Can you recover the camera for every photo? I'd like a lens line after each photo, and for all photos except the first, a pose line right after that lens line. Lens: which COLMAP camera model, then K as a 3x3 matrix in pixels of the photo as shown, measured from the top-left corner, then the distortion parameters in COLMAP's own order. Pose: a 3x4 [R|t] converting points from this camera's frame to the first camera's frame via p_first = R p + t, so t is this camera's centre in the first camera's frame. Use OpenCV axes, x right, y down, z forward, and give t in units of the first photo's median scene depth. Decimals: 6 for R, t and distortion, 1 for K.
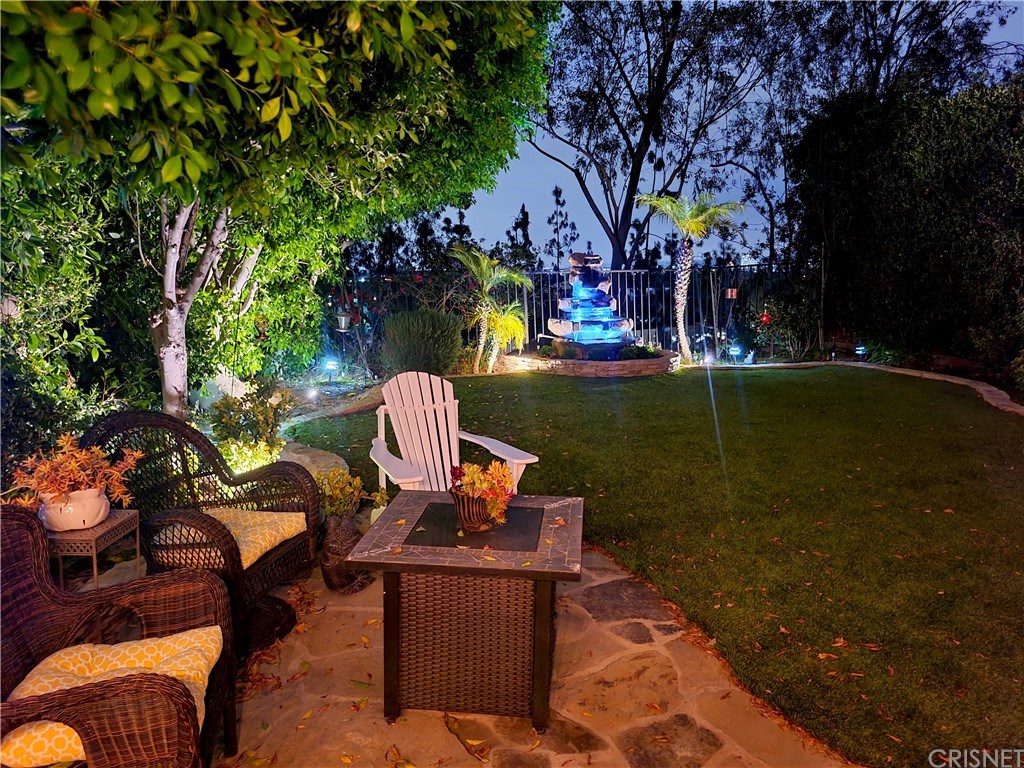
lens RADIAL K [[785.9, 0, 519.7], [0, 785.9, 380.8], [0, 0, 1]] dist [0.047678, -0.026540]
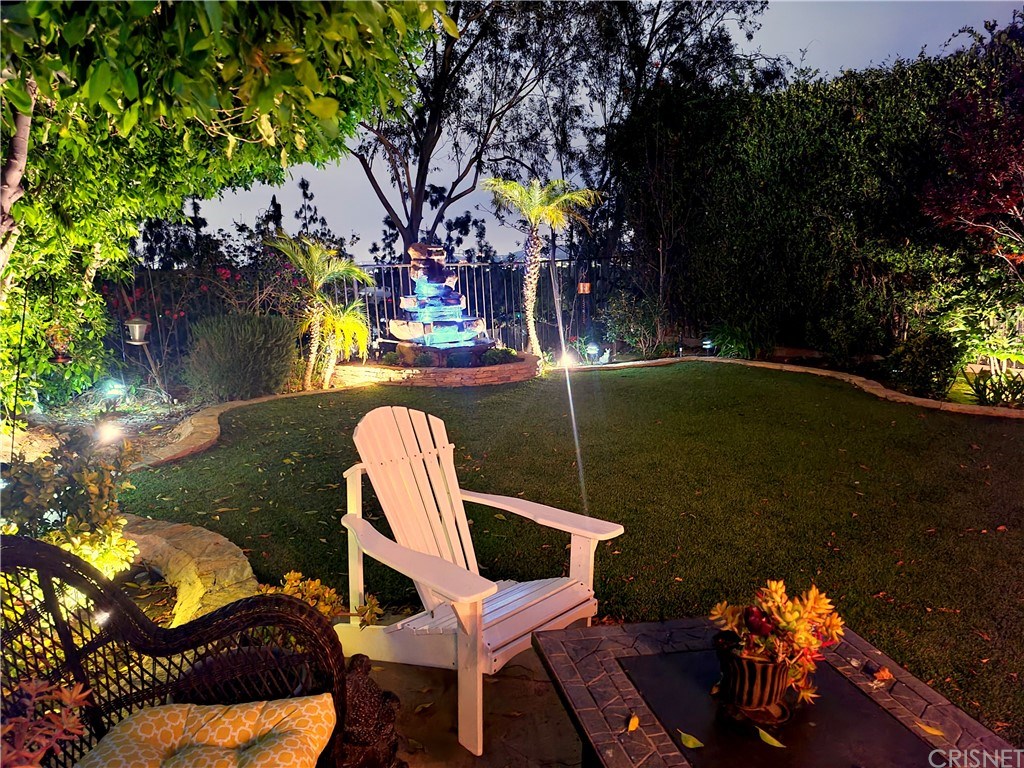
lens RADIAL K [[785.9, 0, 521.5], [0, 785.9, 379.2], [0, 0, 1]] dist [0.047678, -0.026540]
pose [[0.946038, -0.049700, 0.320221, -0.107720], [0.049824, 0.998727, 0.007812, -0.015243], [-0.320202, 0.008565, 0.947311, 0.153465]]
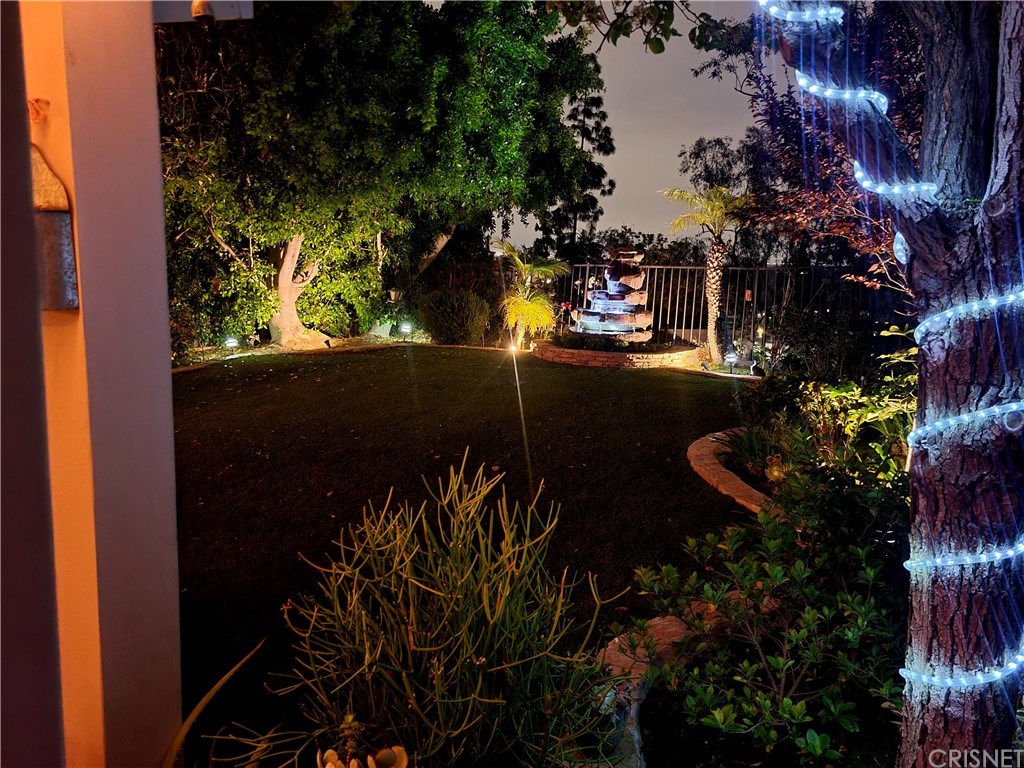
lens RADIAL K [[785.9, 0, 512.2], [0, 785.9, 385.8], [0, 0, 1]] dist [0.047678, -0.026540]
pose [[0.705790, 0.138028, -0.694844, 0.751529], [-0.134024, 0.989139, 0.060354, -0.027844], [0.695628, 0.050528, 0.716623, 0.177962]]
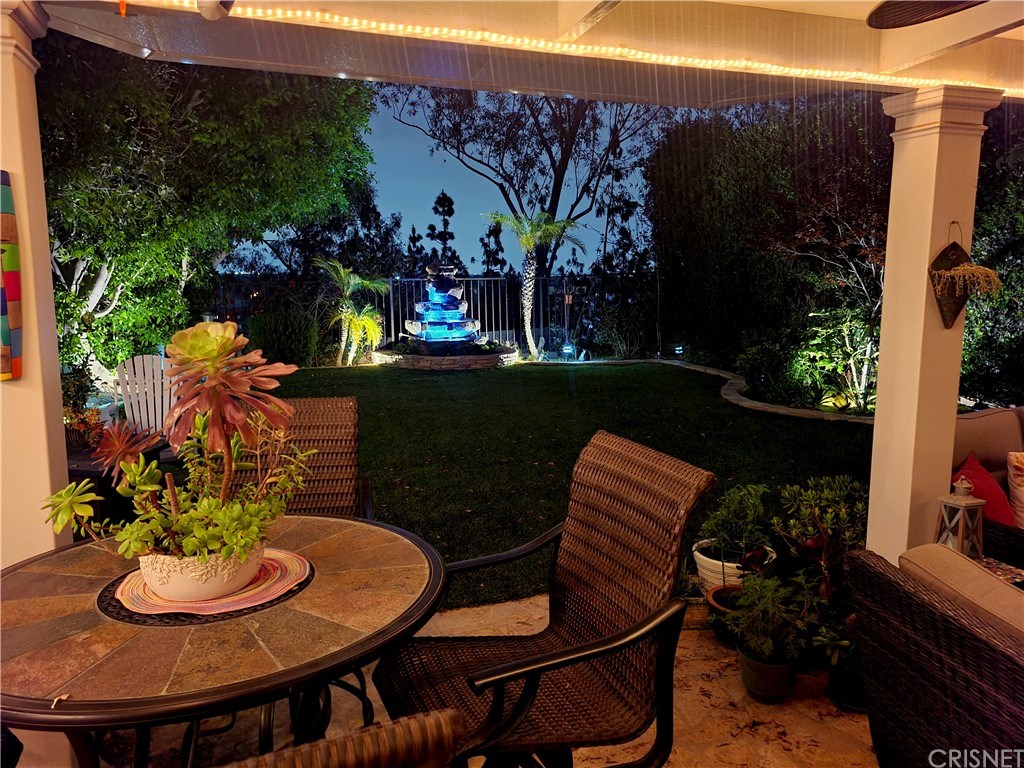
lens RADIAL K [[785.9, 0, 513.7], [0, 785.9, 379.1], [0, 0, 1]] dist [0.047678, -0.026540]
pose [[0.999455, 0.010610, -0.031275, 0.237538], [-0.010861, 0.999910, -0.007880, 0.015273], [0.031189, 0.008215, 0.999480, -0.146825]]
